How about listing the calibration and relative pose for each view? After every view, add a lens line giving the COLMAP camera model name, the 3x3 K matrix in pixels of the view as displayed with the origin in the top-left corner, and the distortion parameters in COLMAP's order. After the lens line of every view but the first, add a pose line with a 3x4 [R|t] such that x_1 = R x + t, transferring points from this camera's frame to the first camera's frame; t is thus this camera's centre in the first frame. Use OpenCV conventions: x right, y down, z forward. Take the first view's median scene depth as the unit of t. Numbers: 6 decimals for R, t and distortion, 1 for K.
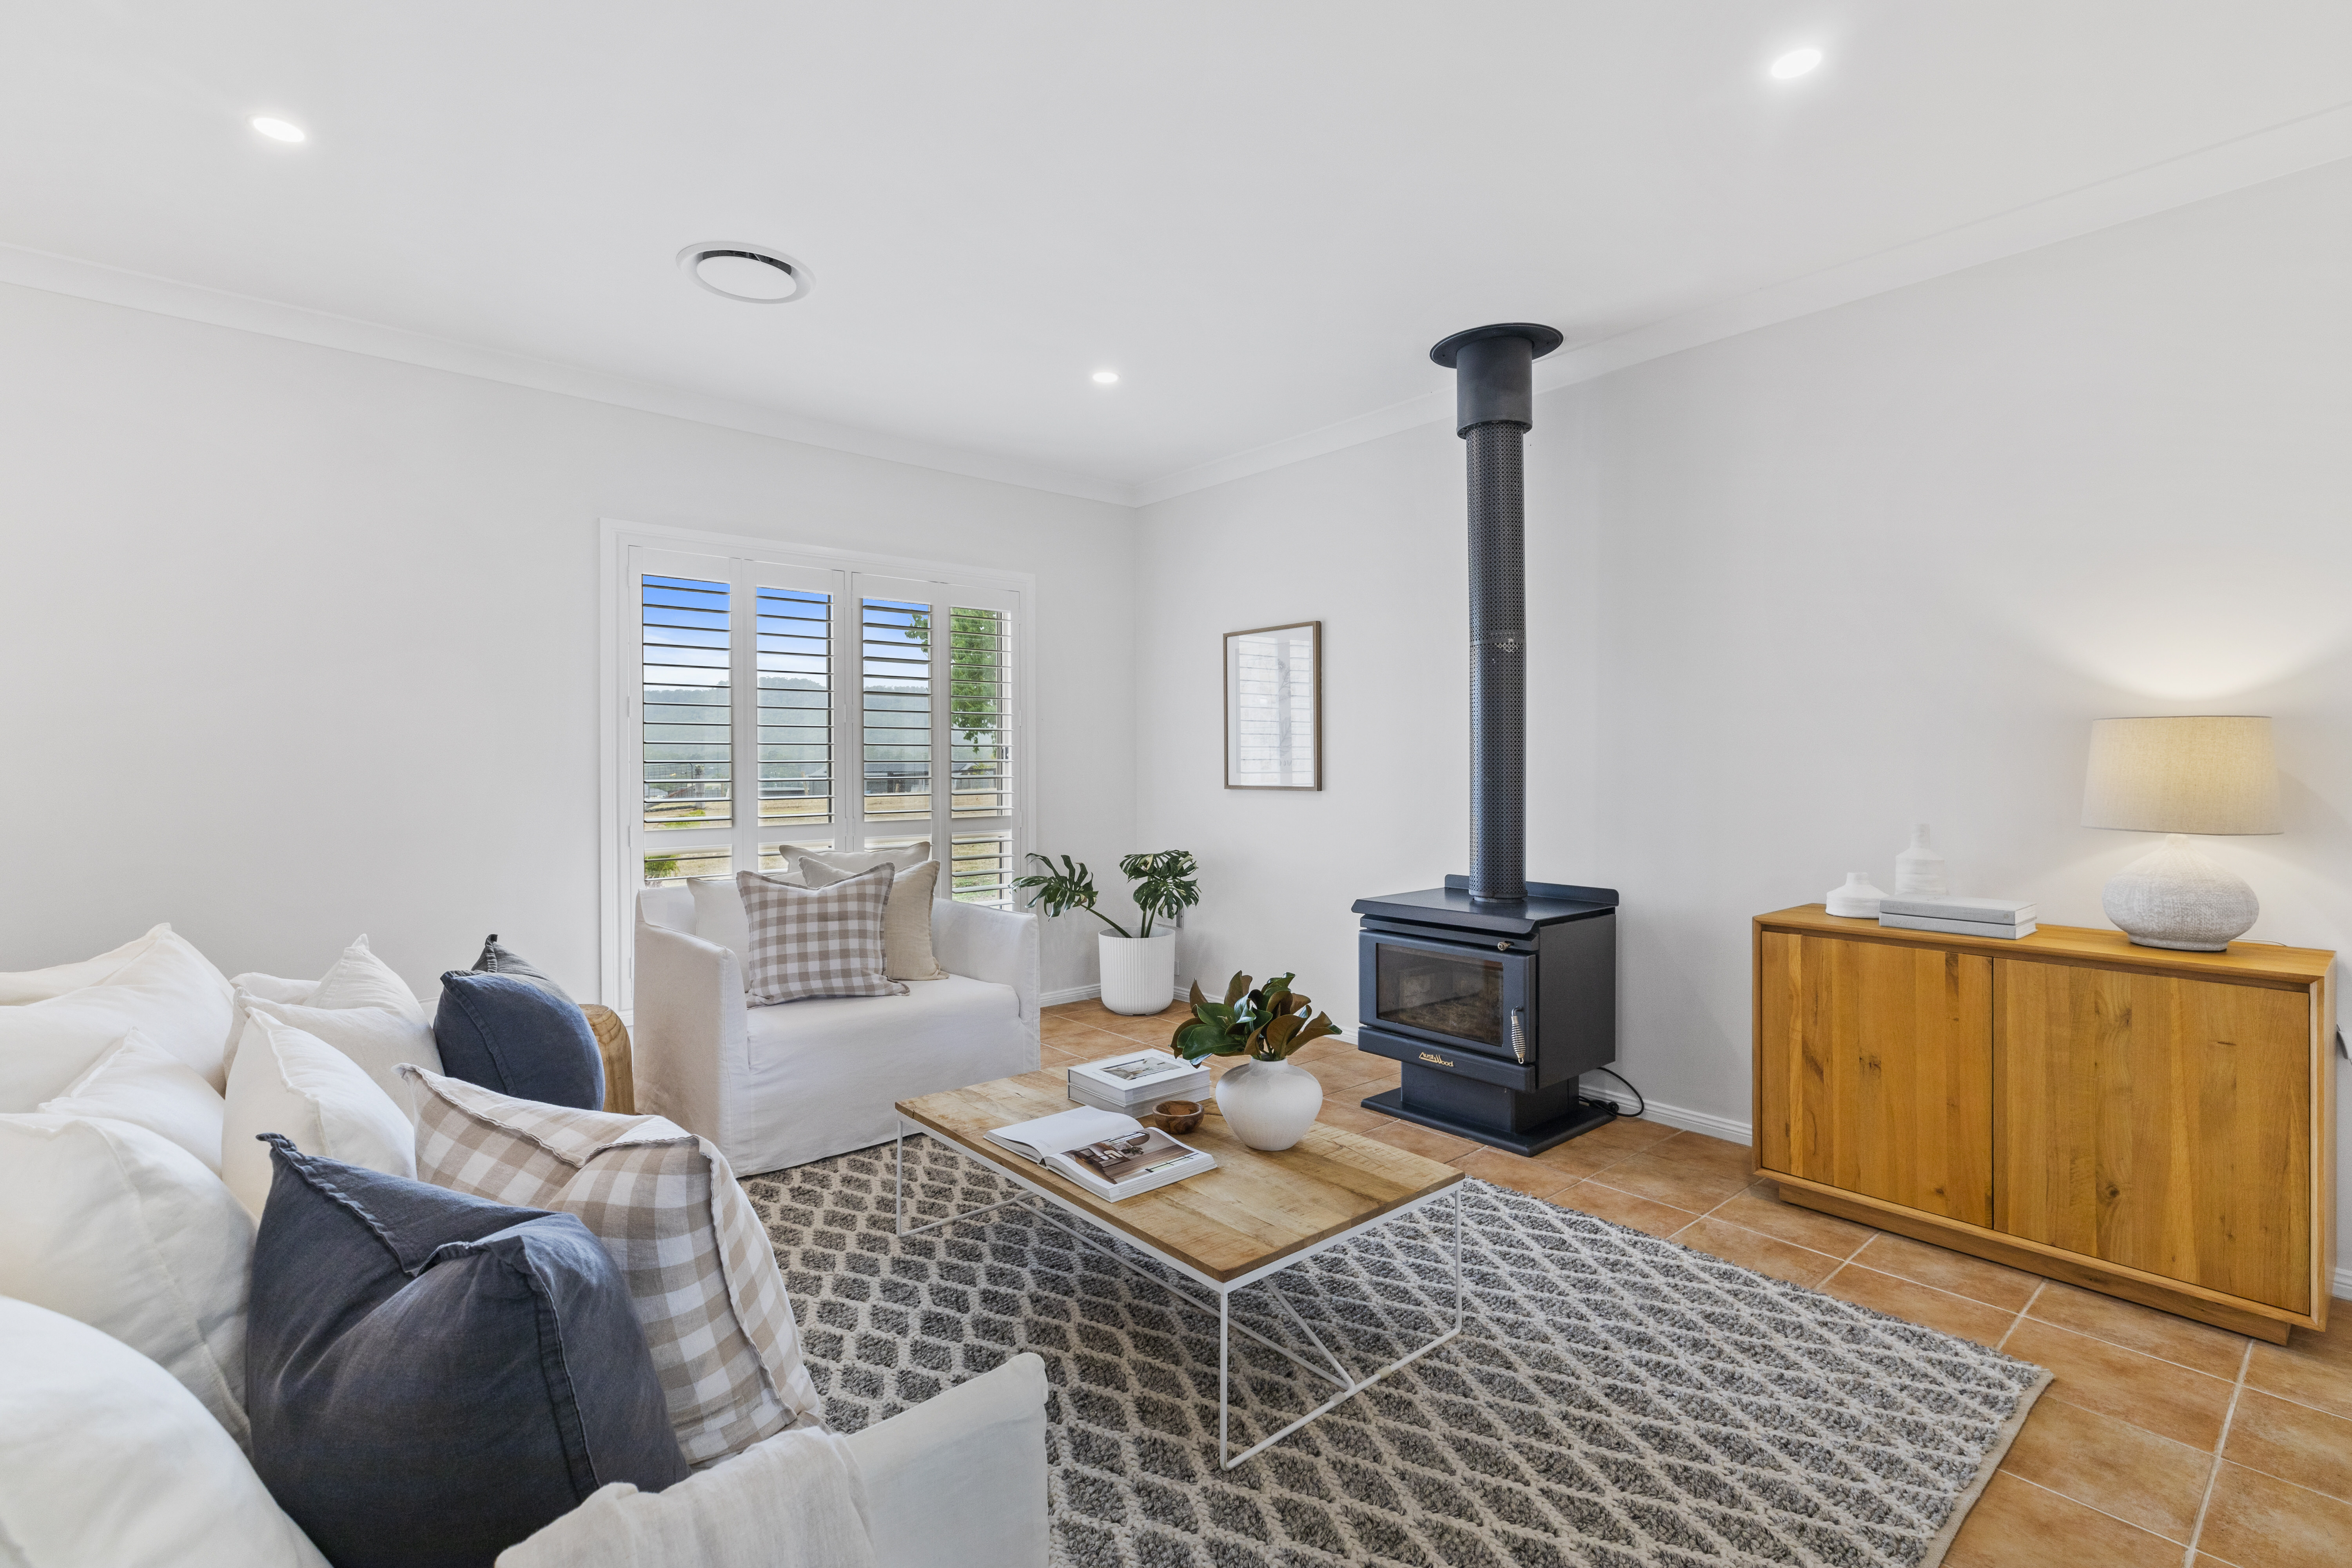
lens RADIAL K [[1073.9, 0, 1176.6], [0, 1073.9, 774.7], [0, 0, 1]] dist [0.008802, 0.000329]
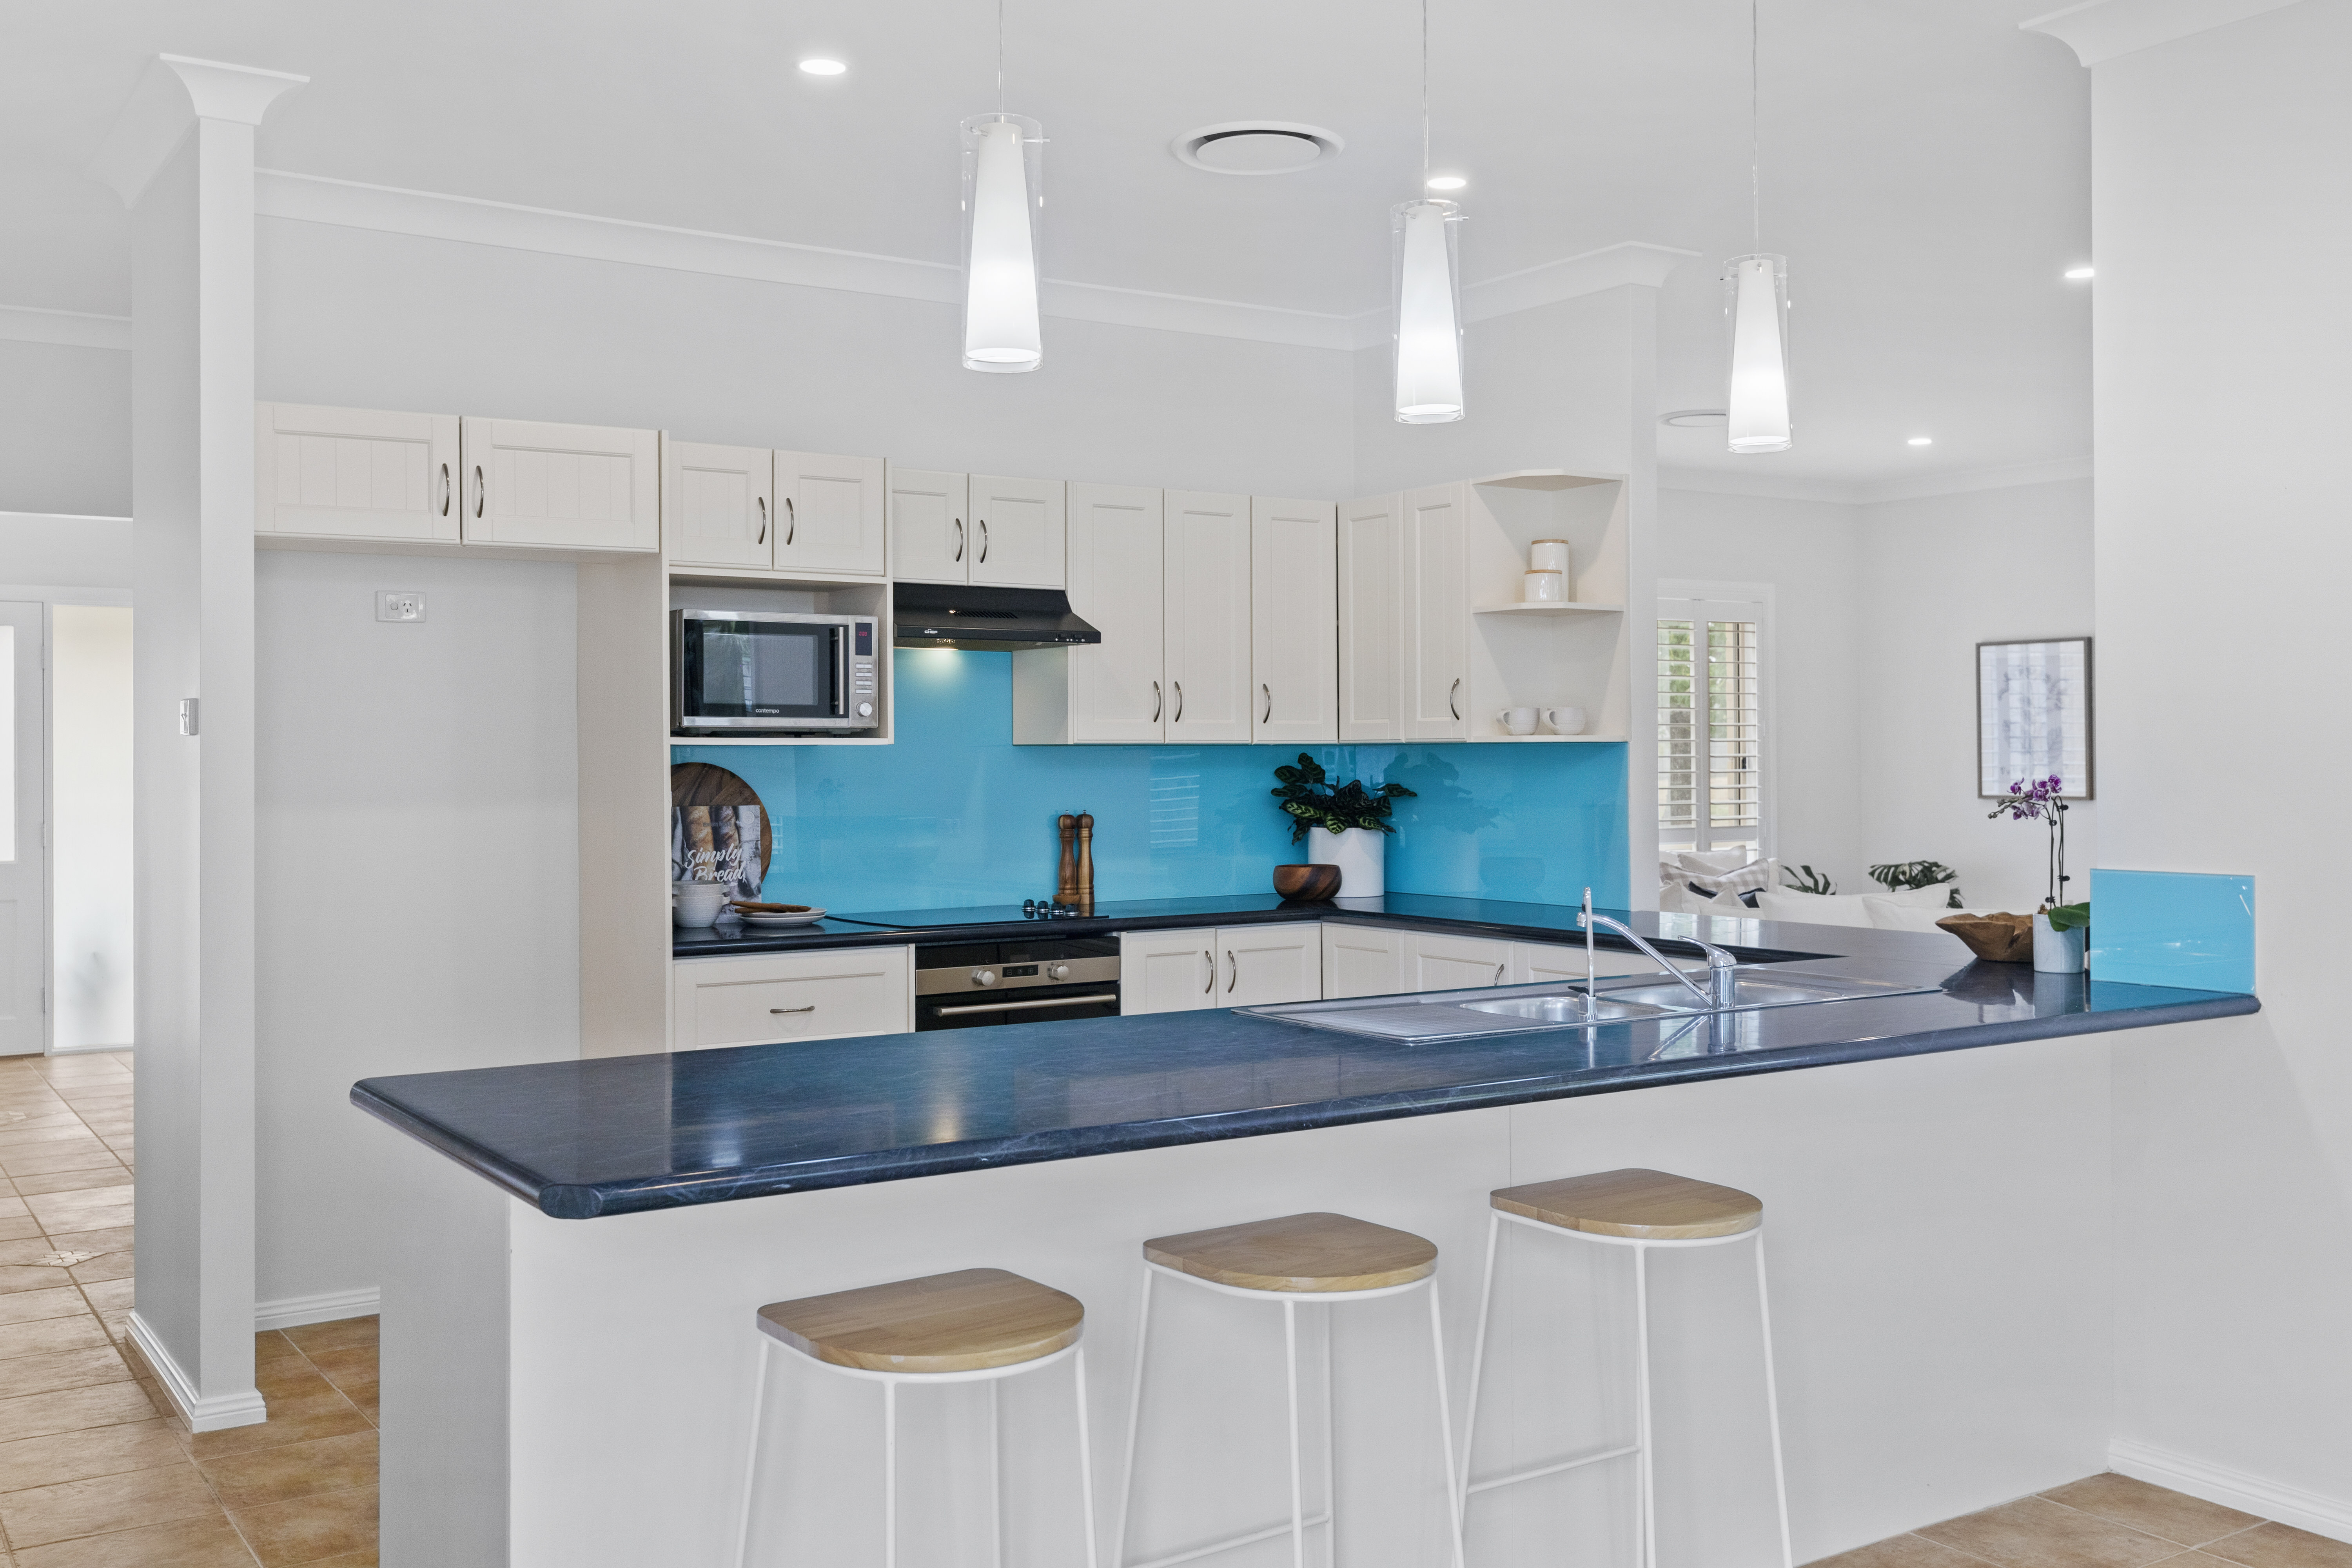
lens RADIAL K [[2177.9, 0, 1175.0], [0, 2177.9, 777.2], [0, 0, 1]] dist [0.008061, 0.000000]
pose [[0.990631, -0.001702, -0.136553, -0.418418], [0.001014, 0.999986, -0.005104, 0.002710], [0.136559, 0.004917, 0.990620, -1.109293]]
